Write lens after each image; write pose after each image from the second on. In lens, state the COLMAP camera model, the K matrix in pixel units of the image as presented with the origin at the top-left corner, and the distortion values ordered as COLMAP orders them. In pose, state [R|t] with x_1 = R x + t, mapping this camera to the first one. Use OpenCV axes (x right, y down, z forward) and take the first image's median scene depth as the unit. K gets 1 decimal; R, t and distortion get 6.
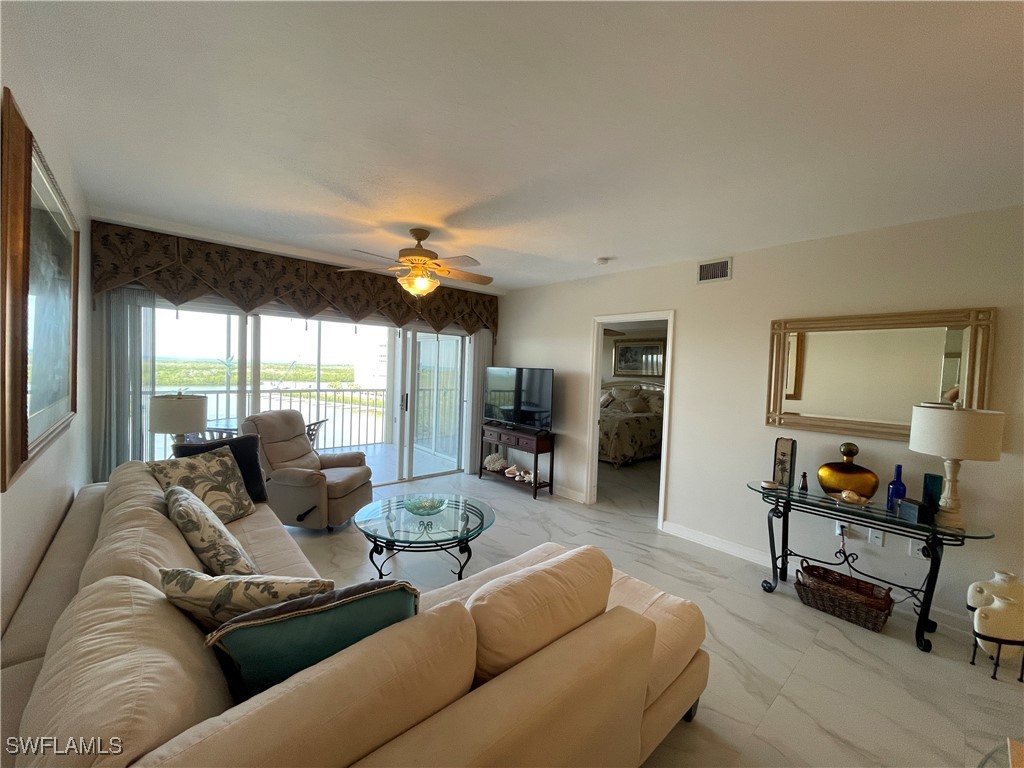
lens RADIAL K [[412.8, 0, 512.0], [0, 412.8, 384.0], [0, 0, 1]] dist [-0.000799, -0.000015]
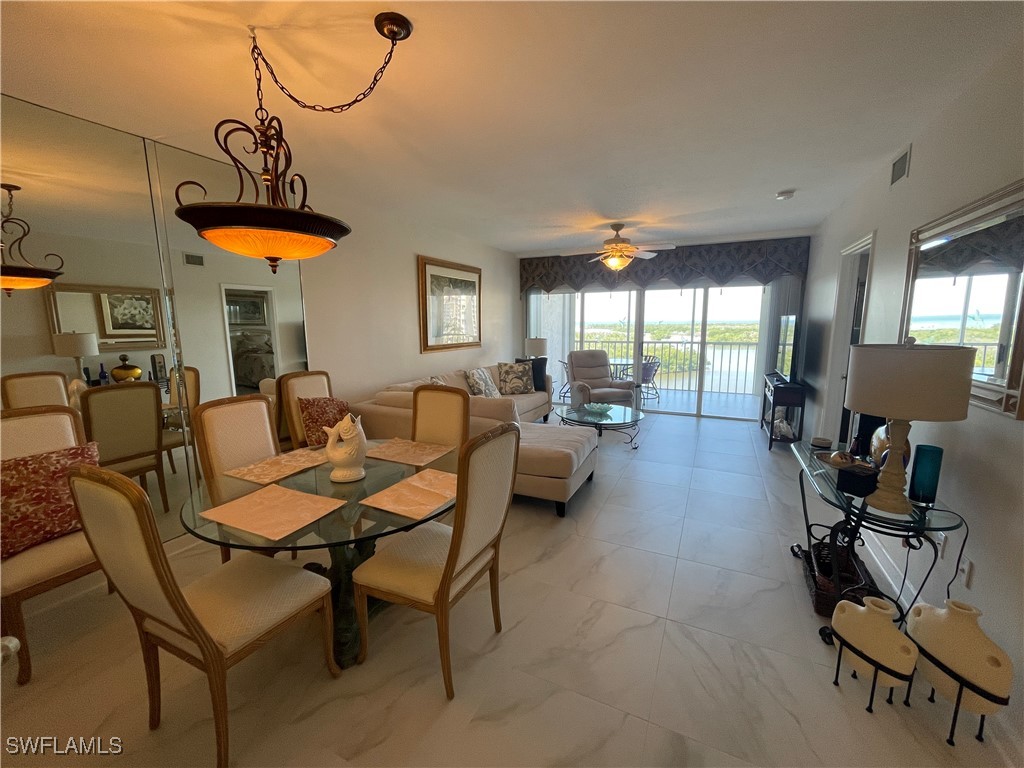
lens RADIAL K [[412.8, 0, 512.0], [0, 412.8, 384.0], [0, 0, 1]] dist [-0.000799, -0.000015]
pose [[0.405238, 0.096609, -0.909093, 0.893357], [-0.022955, 0.995163, 0.095523, 0.051879], [0.913923, -0.017841, 0.405495, 0.051857]]
